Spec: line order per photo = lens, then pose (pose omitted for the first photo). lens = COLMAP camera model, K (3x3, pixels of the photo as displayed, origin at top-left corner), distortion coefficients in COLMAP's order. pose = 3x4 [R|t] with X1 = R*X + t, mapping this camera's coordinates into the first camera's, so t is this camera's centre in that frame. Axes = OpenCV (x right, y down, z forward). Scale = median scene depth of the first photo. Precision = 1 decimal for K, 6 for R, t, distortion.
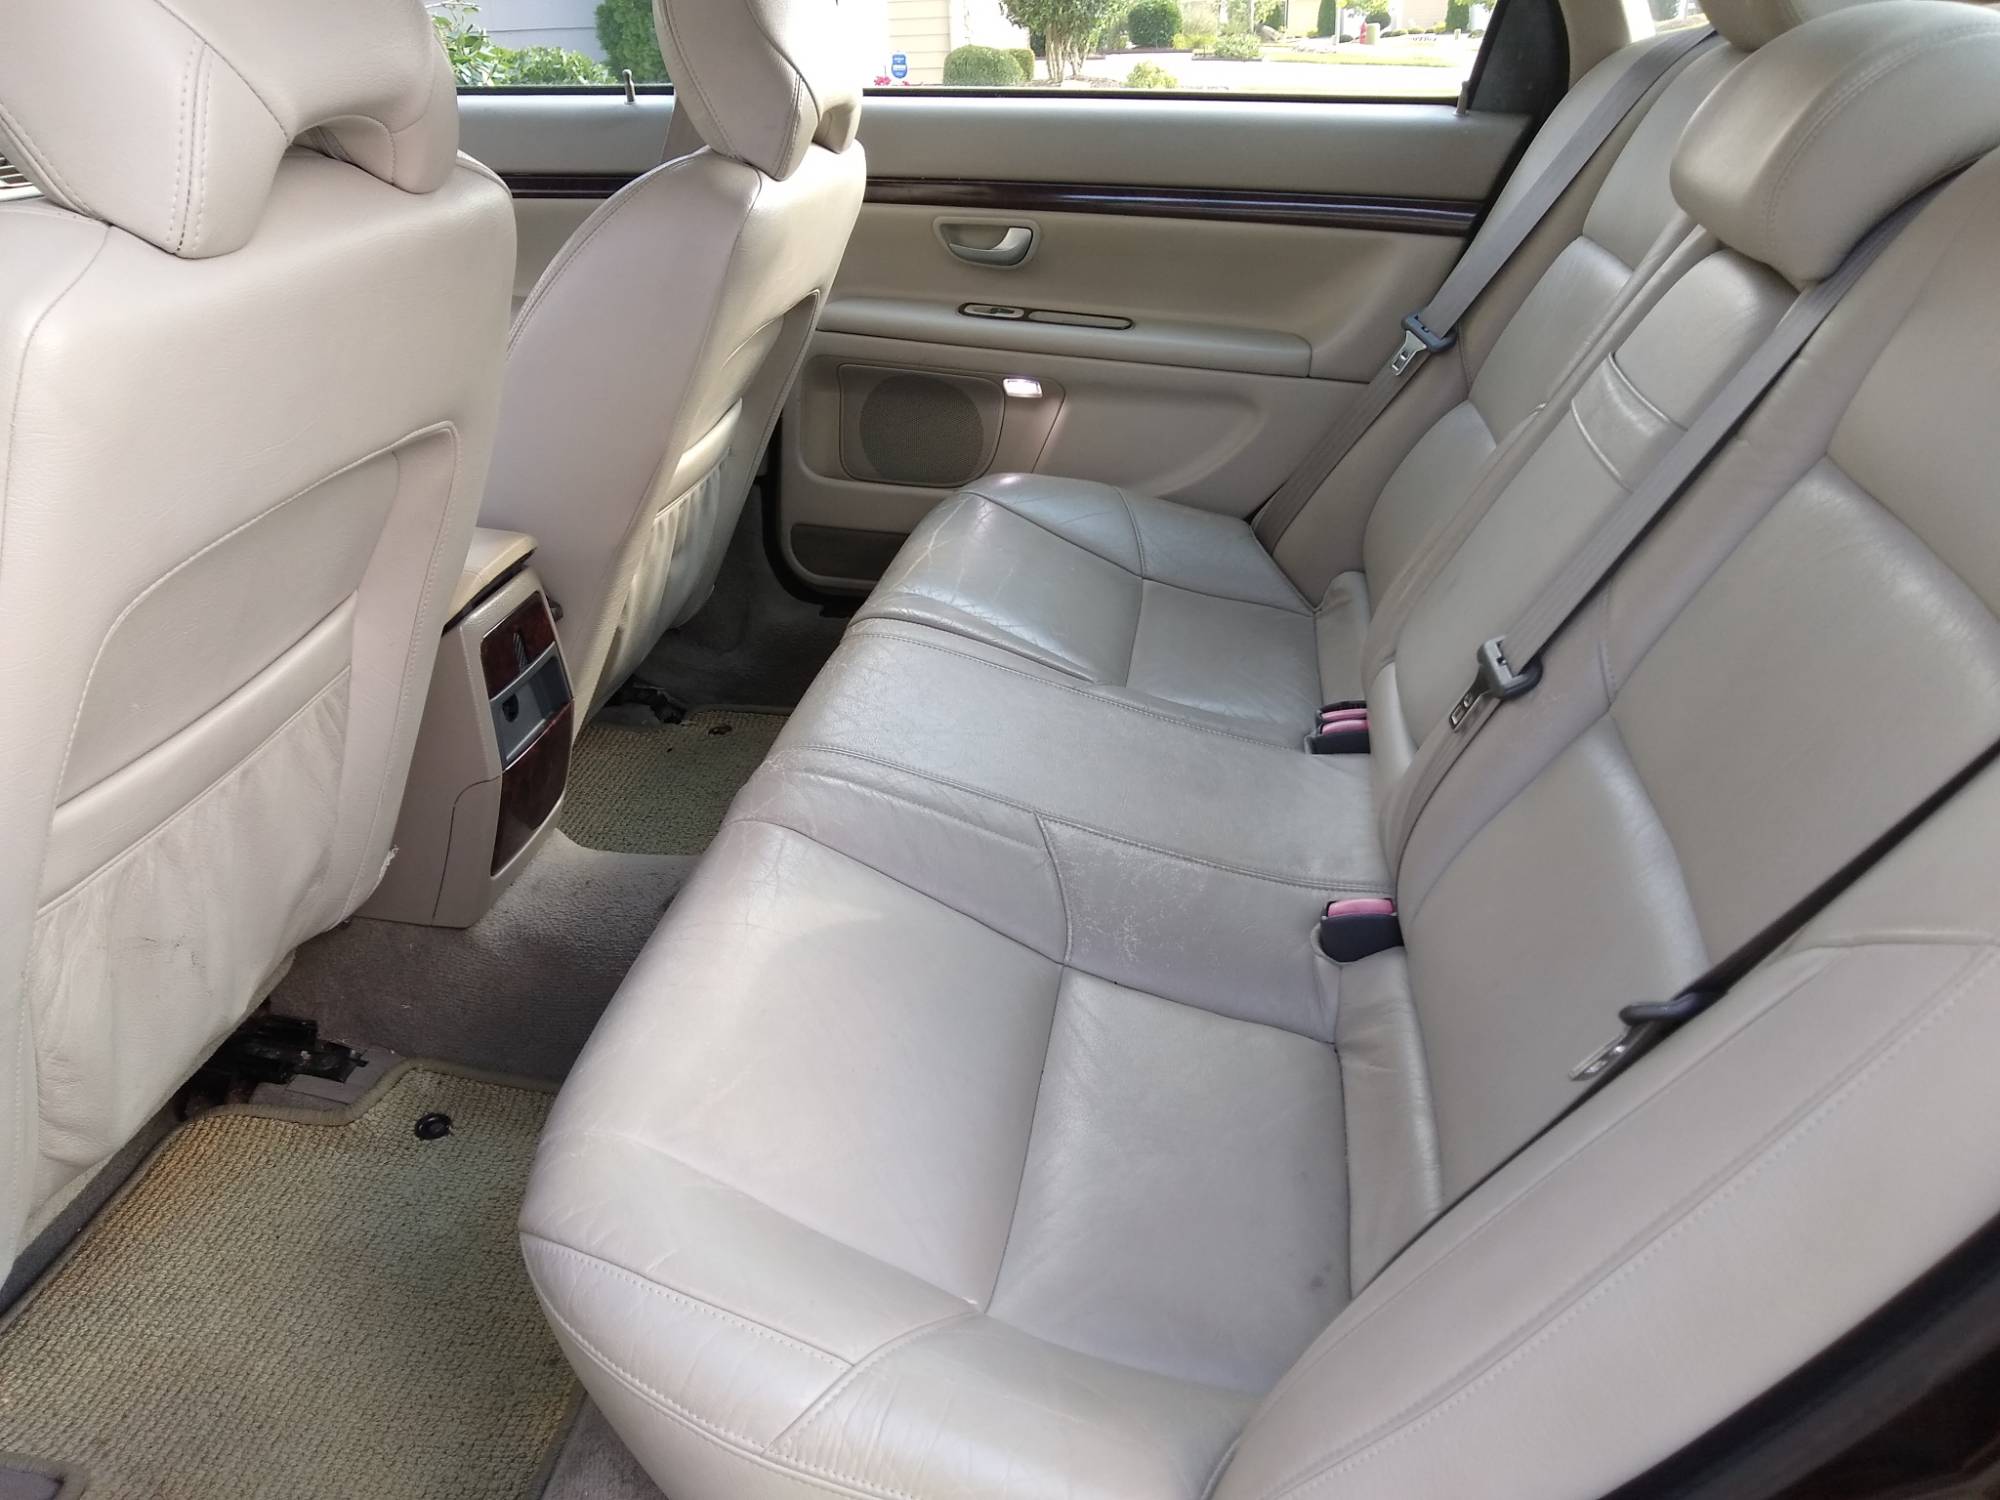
lens RADIAL K [[1598.0, 0, 1000.0], [0, 1598.0, 750.0], [0, 0, 1]] dist [-0.038376, 0.043966]
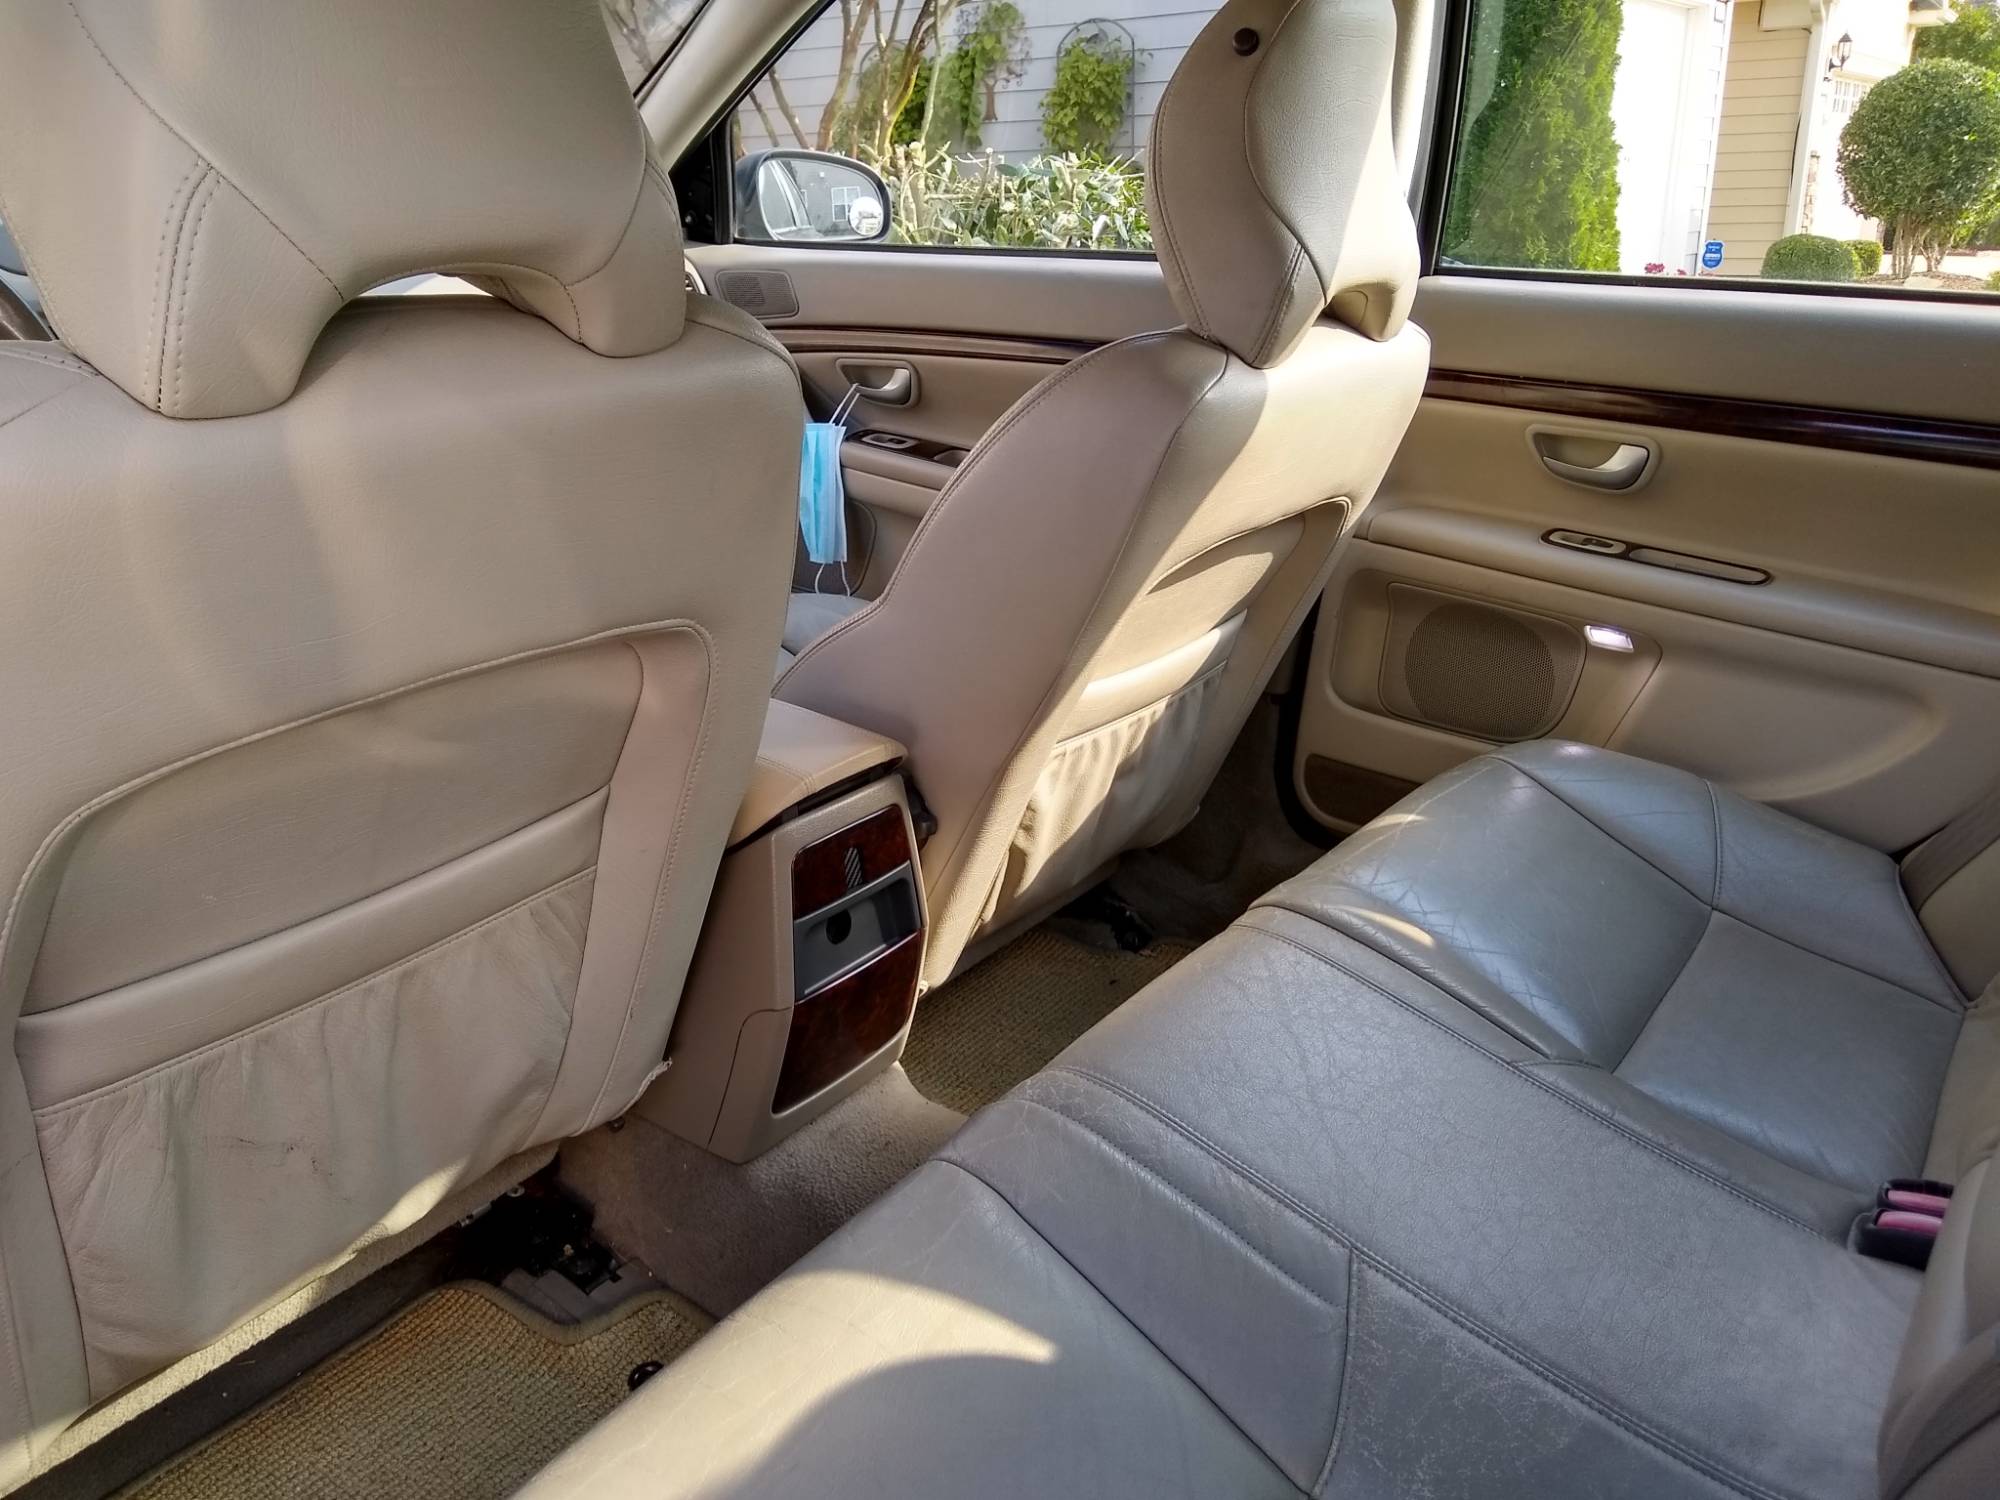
lens RADIAL K [[1598.0, 0, 1000.0], [0, 1598.0, 750.0], [0, 0, 1]] dist [-0.038376, 0.043966]
pose [[0.887640, 0.167975, -0.428812, 0.107581], [-0.209185, 0.976573, -0.050467, -0.079332], [0.410289, 0.134498, 0.901983, 0.189638]]
